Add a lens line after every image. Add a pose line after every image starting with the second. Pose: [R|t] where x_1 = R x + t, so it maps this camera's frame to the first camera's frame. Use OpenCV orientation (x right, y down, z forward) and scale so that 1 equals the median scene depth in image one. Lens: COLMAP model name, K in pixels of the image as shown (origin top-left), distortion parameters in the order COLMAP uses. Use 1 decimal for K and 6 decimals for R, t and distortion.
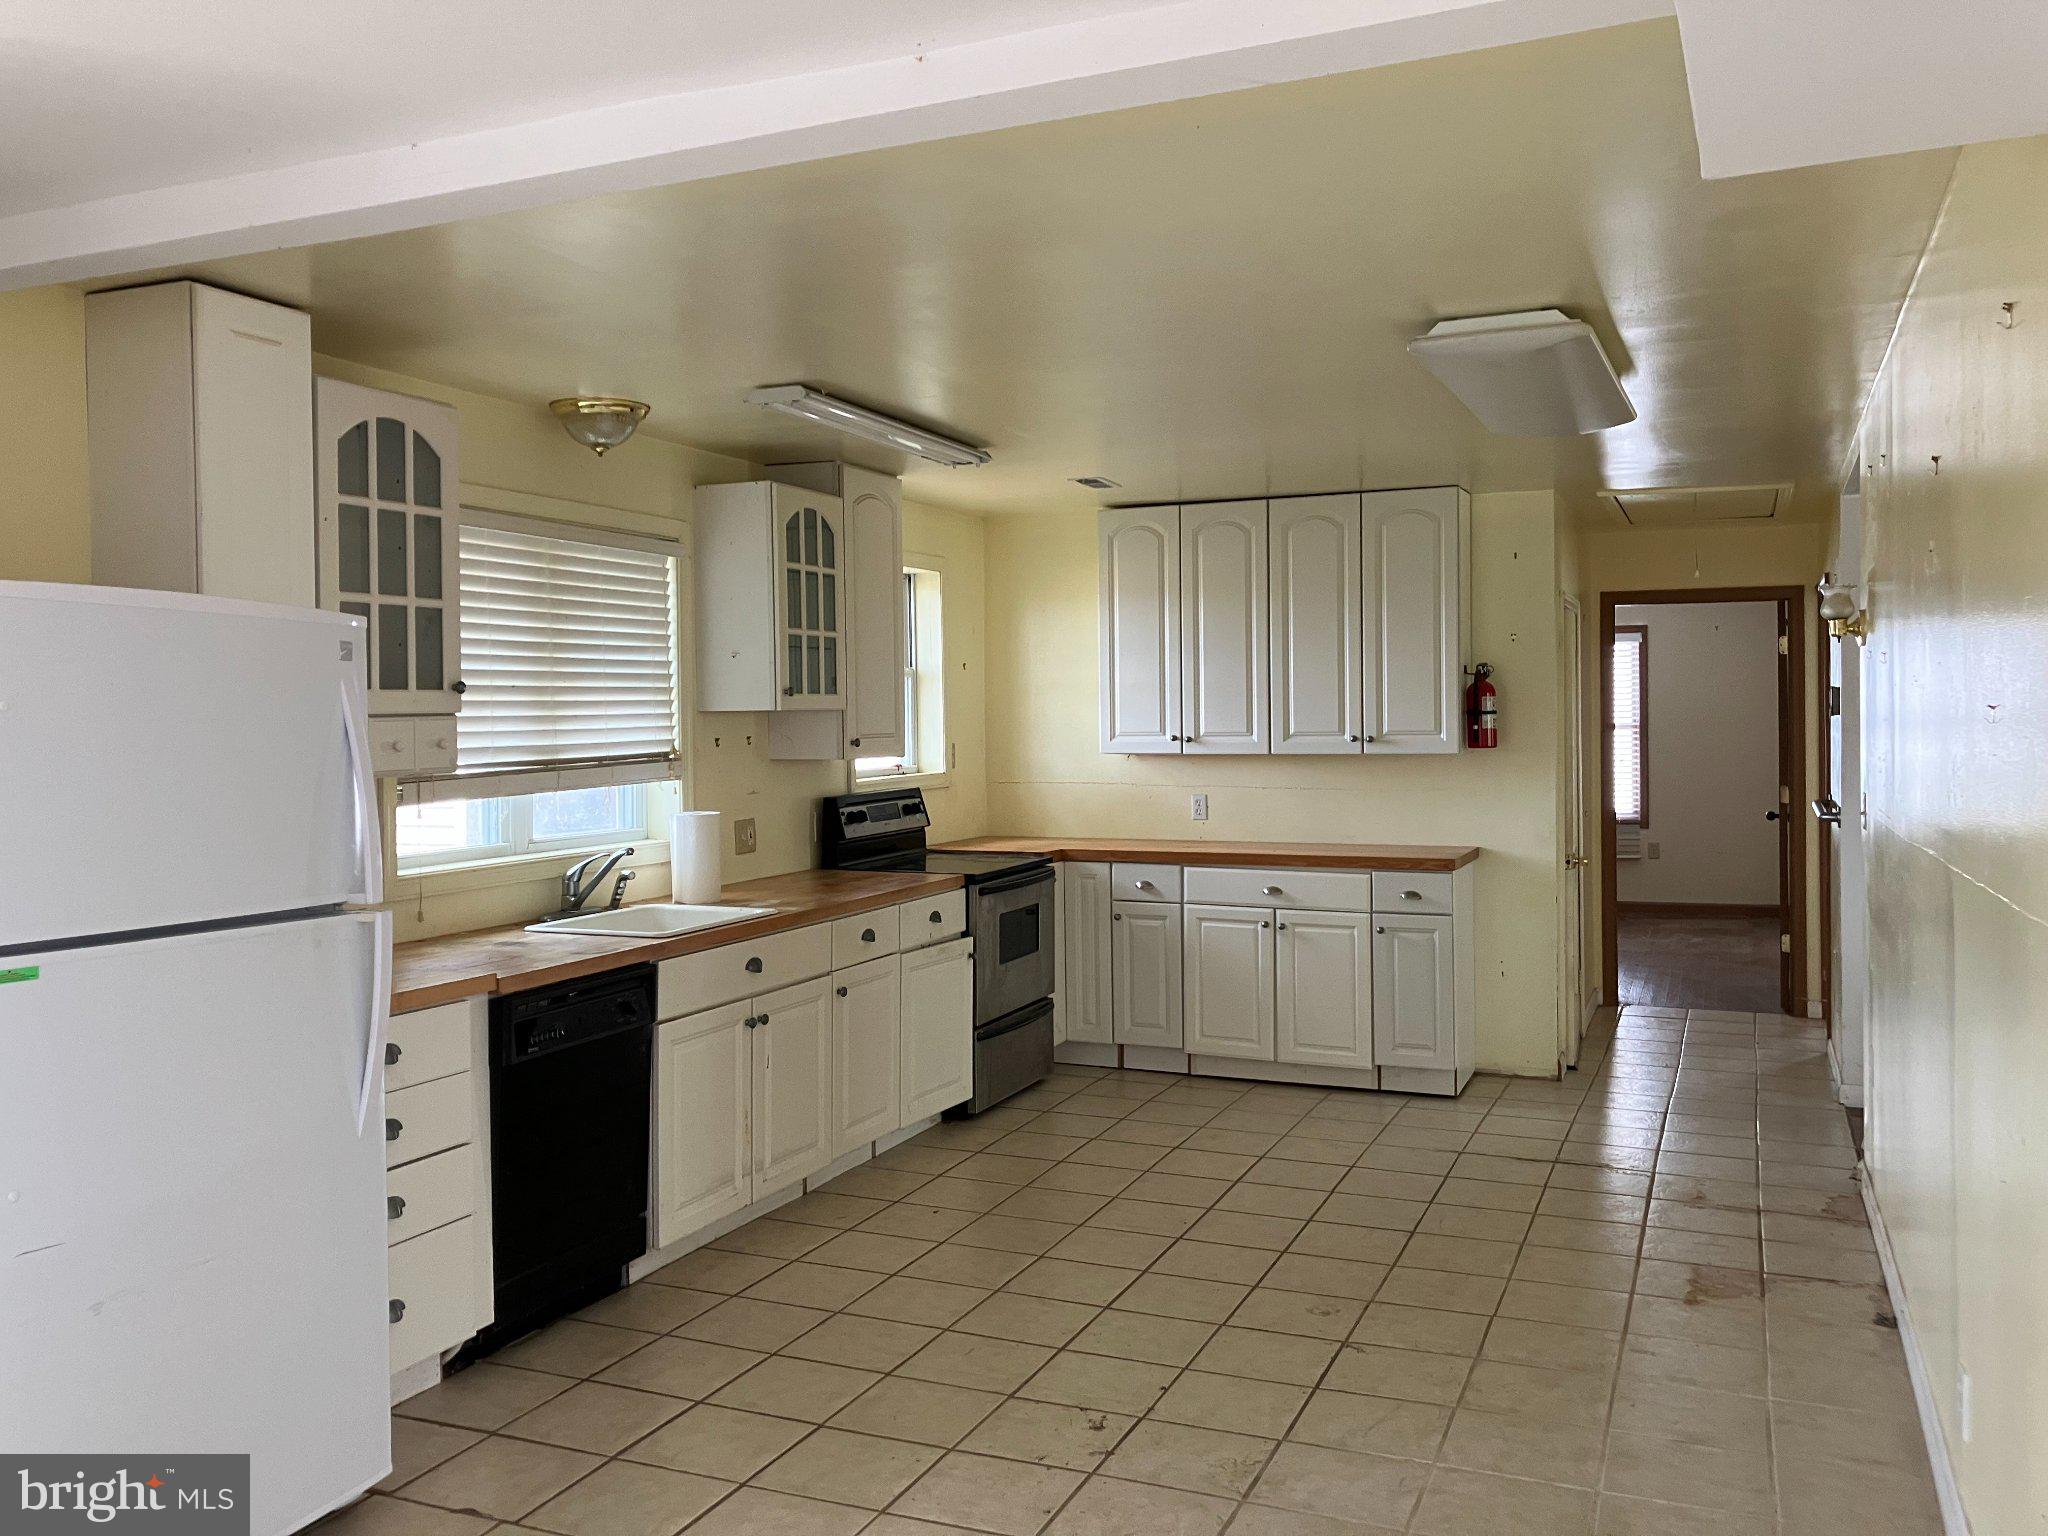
lens RADIAL K [[1669.8, 0, 1024.0], [0, 1669.8, 768.0], [0, 0, 1]] dist [-0.004584, -0.004857]
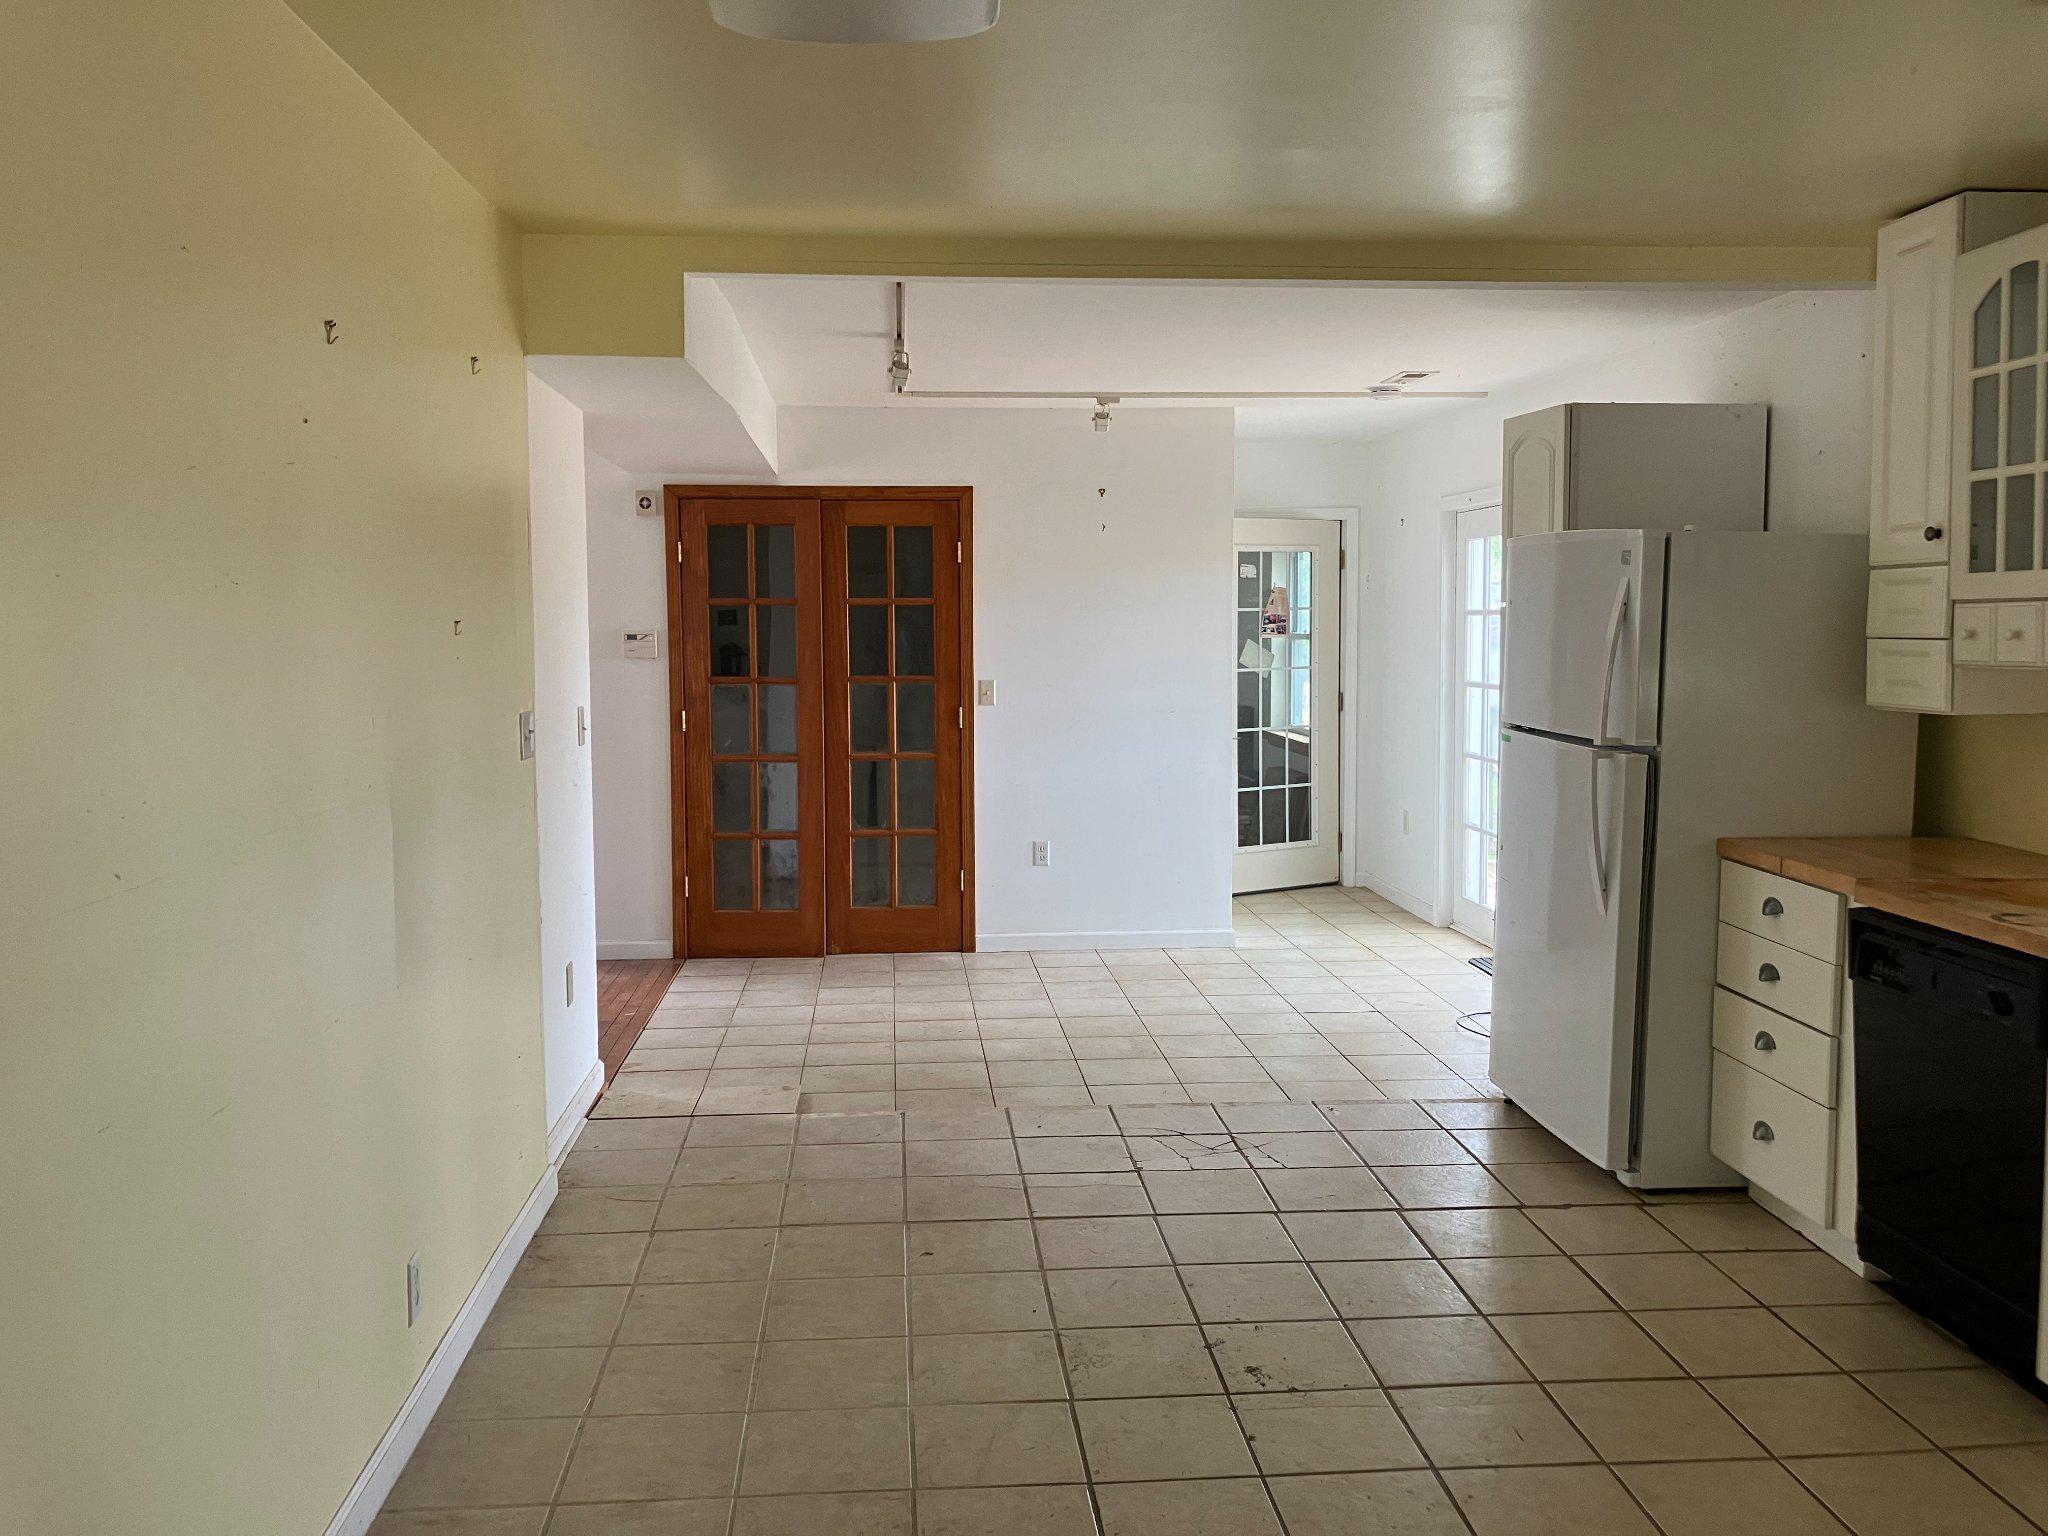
lens RADIAL K [[1652.6, 0, 1024.0], [0, 1652.6, 768.0], [0, 0, 1]] dist [0.102952, -0.000546]
pose [[-0.884170, 0.060530, -0.463228, 0.559023], [0.005833, 0.992924, 0.118612, -0.057758], [0.467130, 0.102171, -0.878266, 1.674849]]
